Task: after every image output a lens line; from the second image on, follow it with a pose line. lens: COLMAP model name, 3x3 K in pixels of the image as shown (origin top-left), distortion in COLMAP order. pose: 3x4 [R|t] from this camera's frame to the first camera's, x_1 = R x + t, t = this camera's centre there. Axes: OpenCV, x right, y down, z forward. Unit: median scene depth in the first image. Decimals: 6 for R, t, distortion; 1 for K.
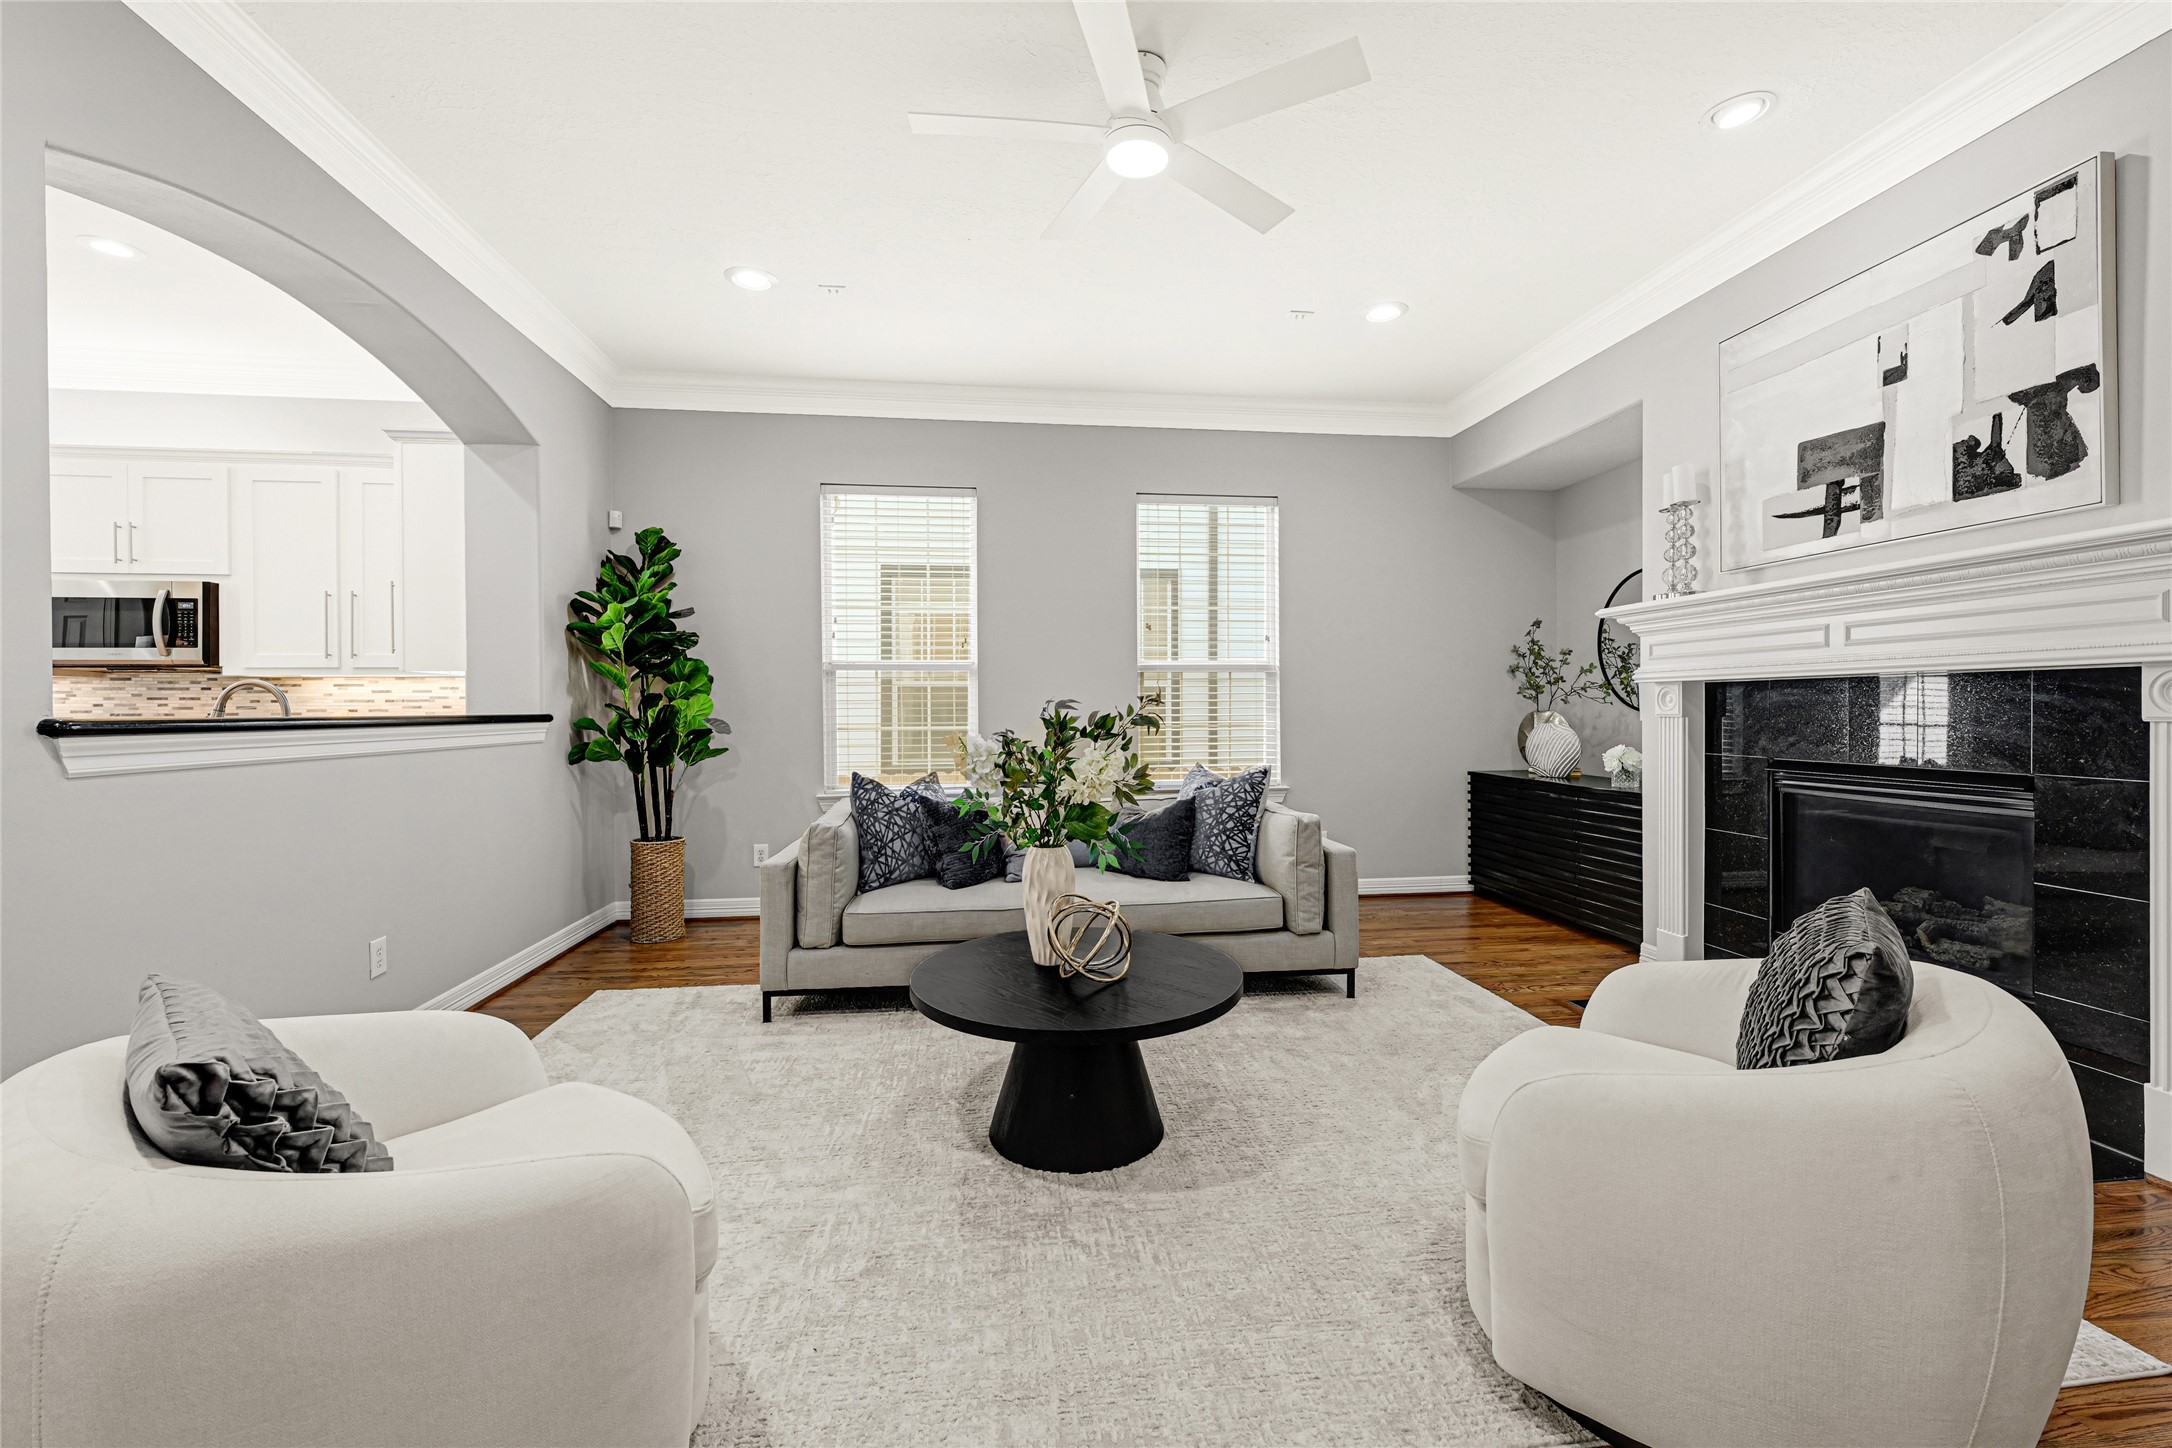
lens RADIAL K [[888.9, 0, 1078.7], [0, 888.9, 716.0], [0, 0, 1]] dist [0.000210, -0.000564]
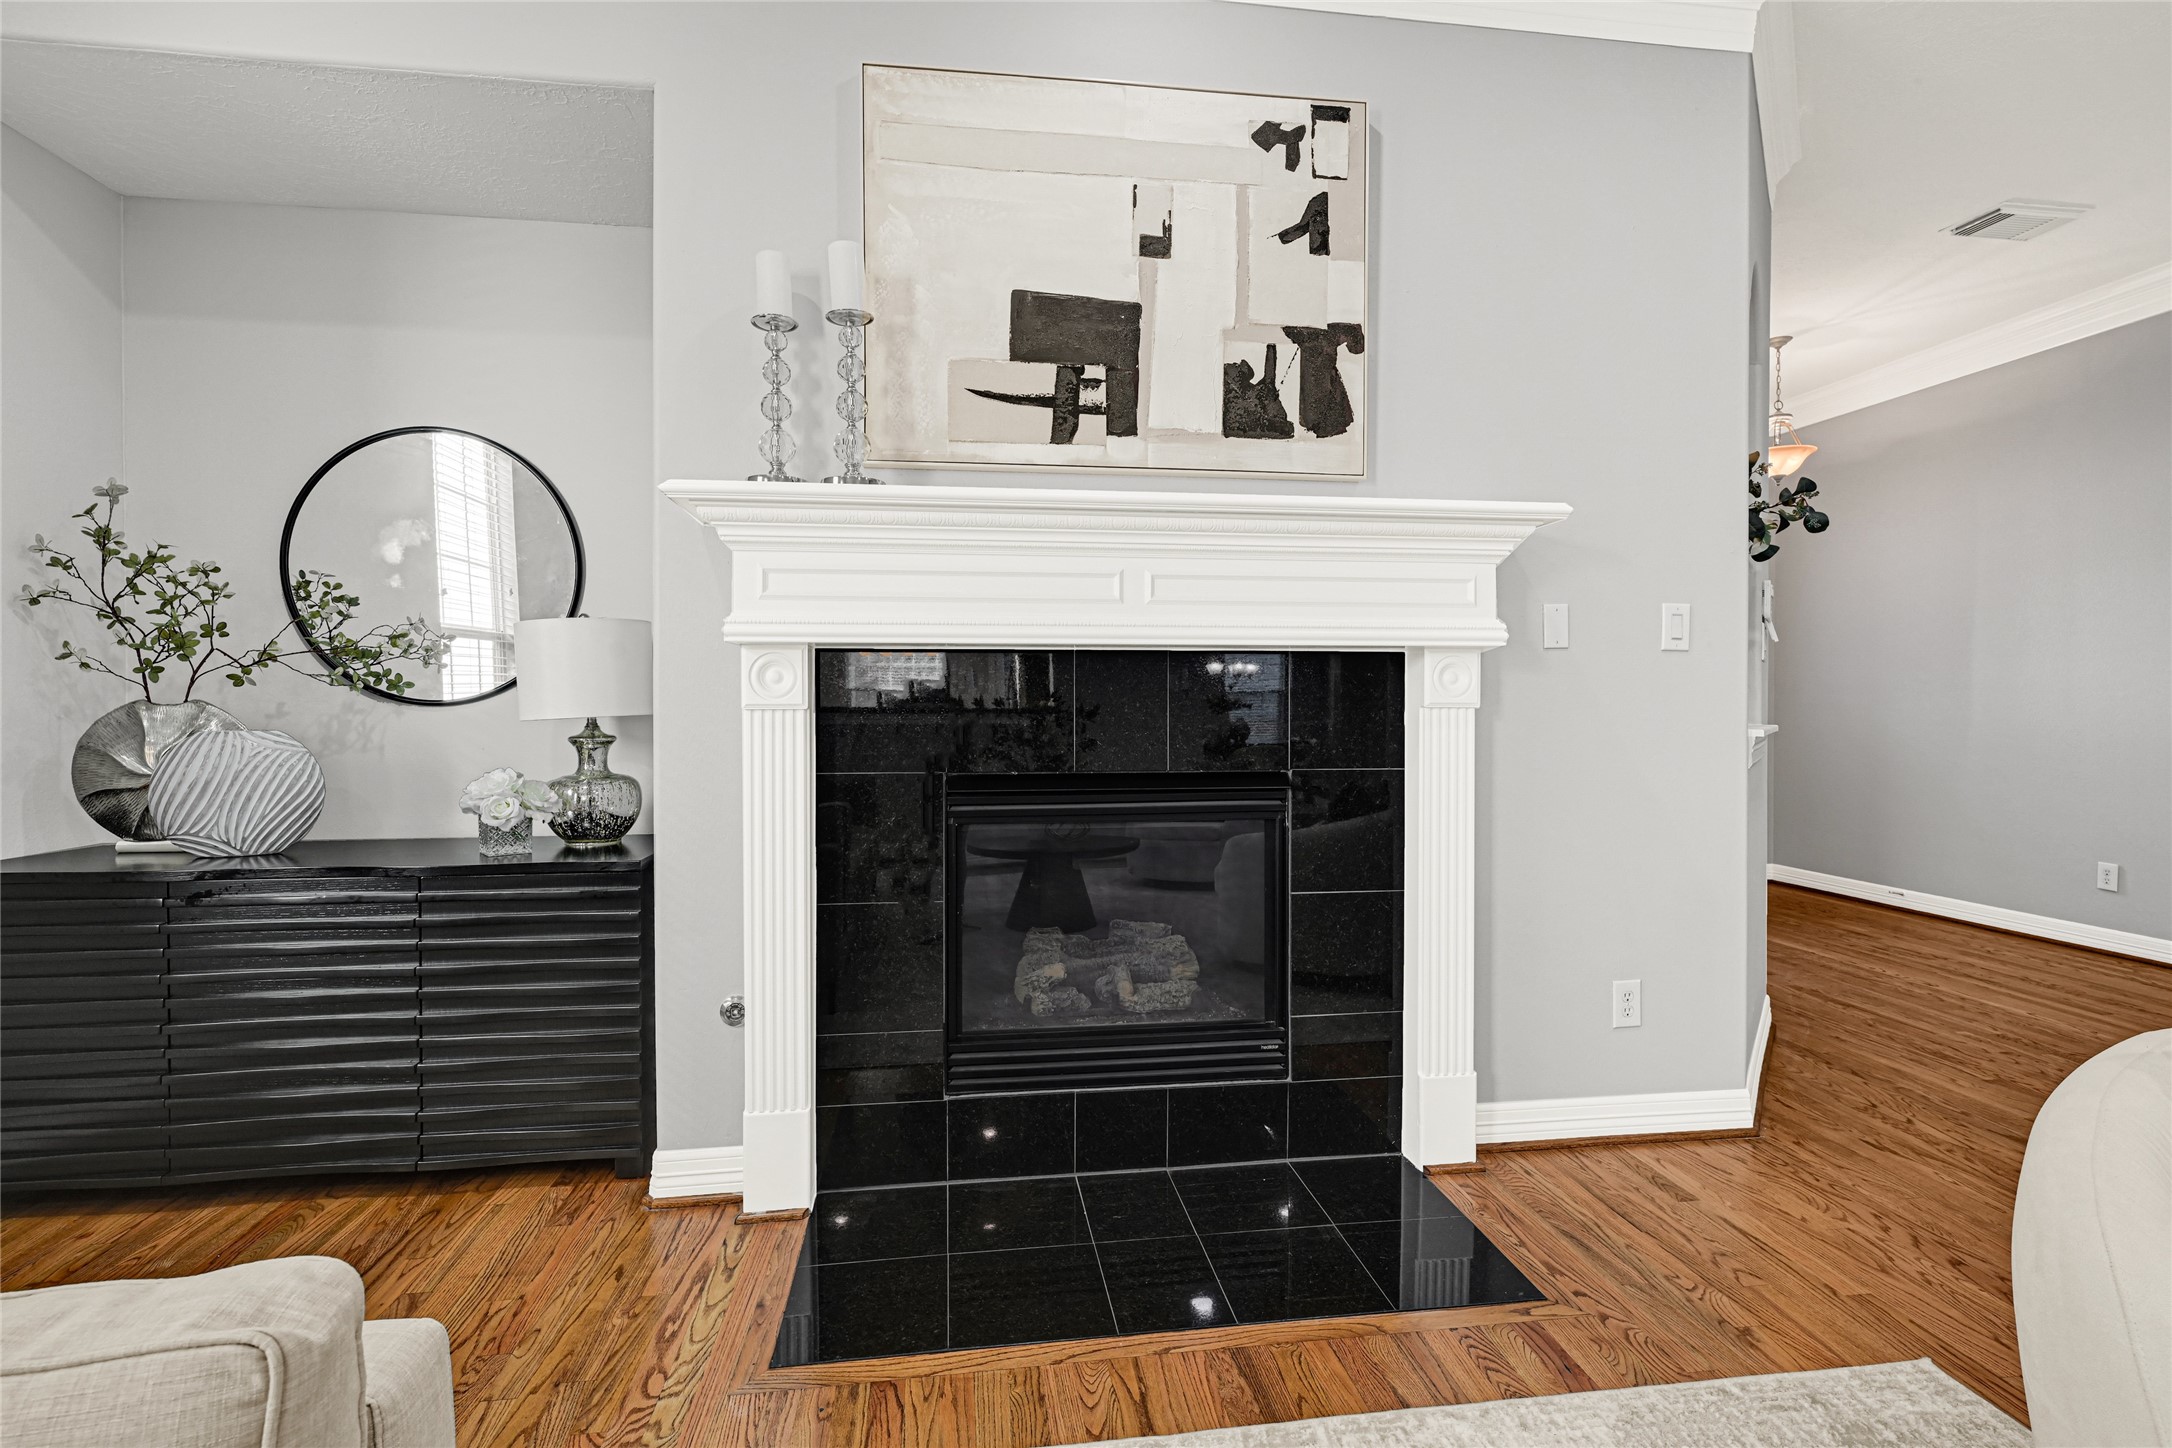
lens RADIAL K [[993.9, 0, 1090.0], [0, 993.9, 711.6], [0, 0, 1]] dist [0.002372, 0.000233]
pose [[-0.018327, -0.006361, 0.999812, 0.075652], [0.010381, 0.999925, 0.006552, 0.000395], [-0.999778, 0.010499, -0.018259, 0.988357]]
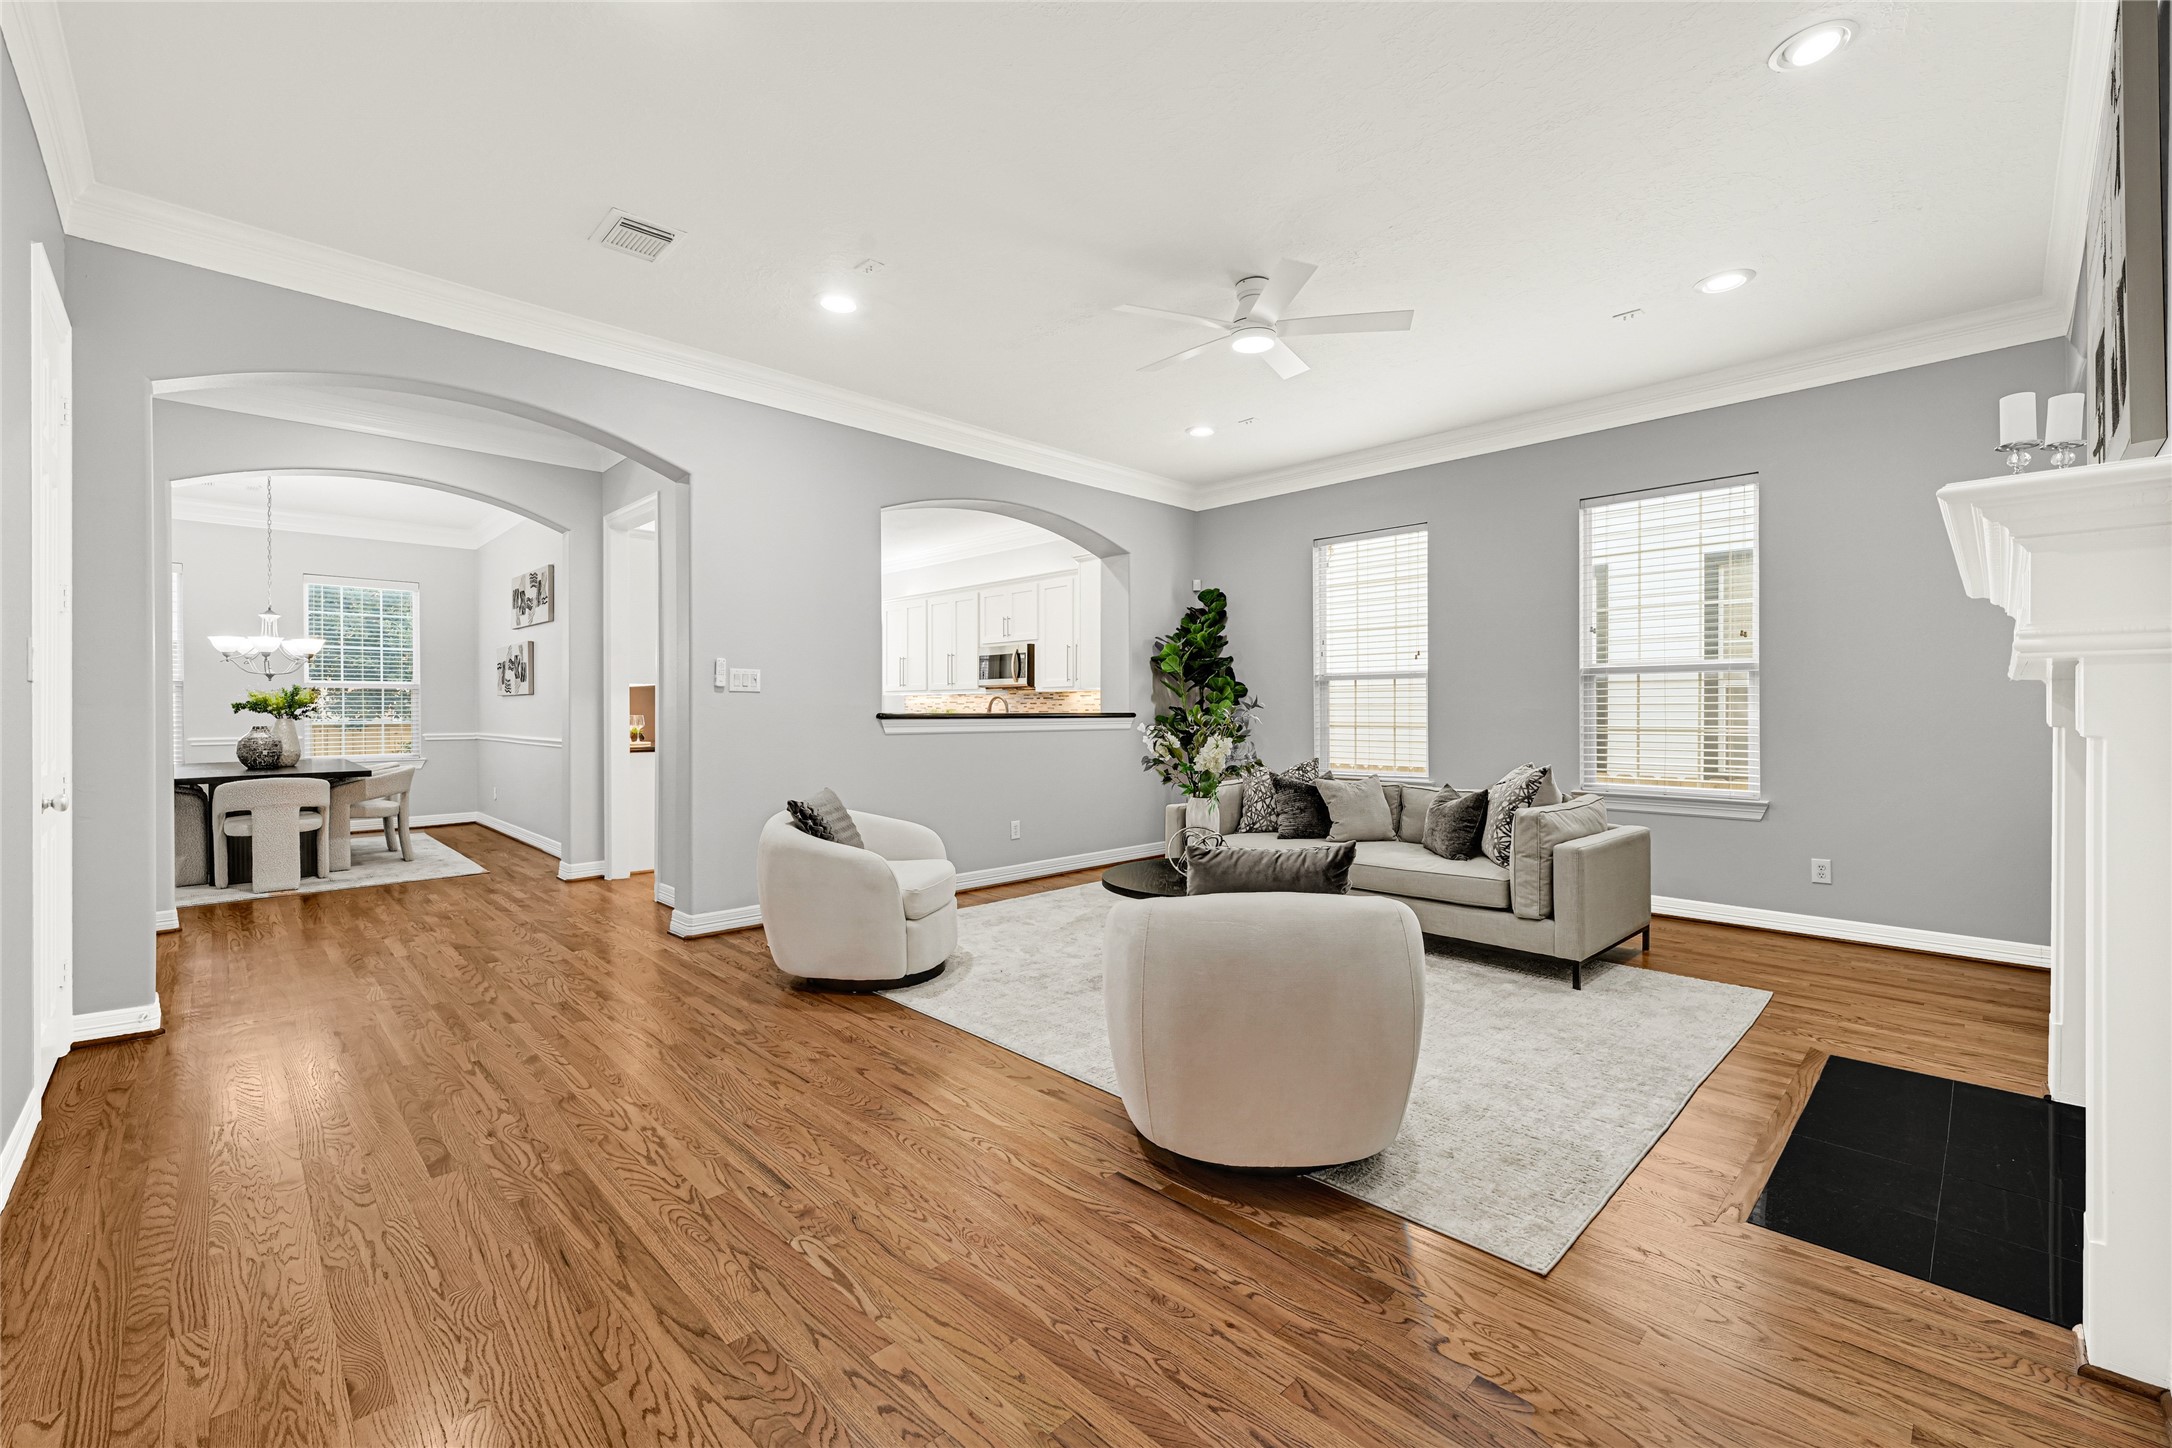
lens RADIAL K [[888.9, 0, 1088.9], [0, 888.9, 712.5], [0, 0, 1]] dist [0.000210, -0.000564]
pose [[0.611826, 0.007223, -0.790960, 0.917317], [-0.012162, 0.999926, -0.000276, -0.001912], [0.790899, 0.009788, 0.611868, -0.114813]]
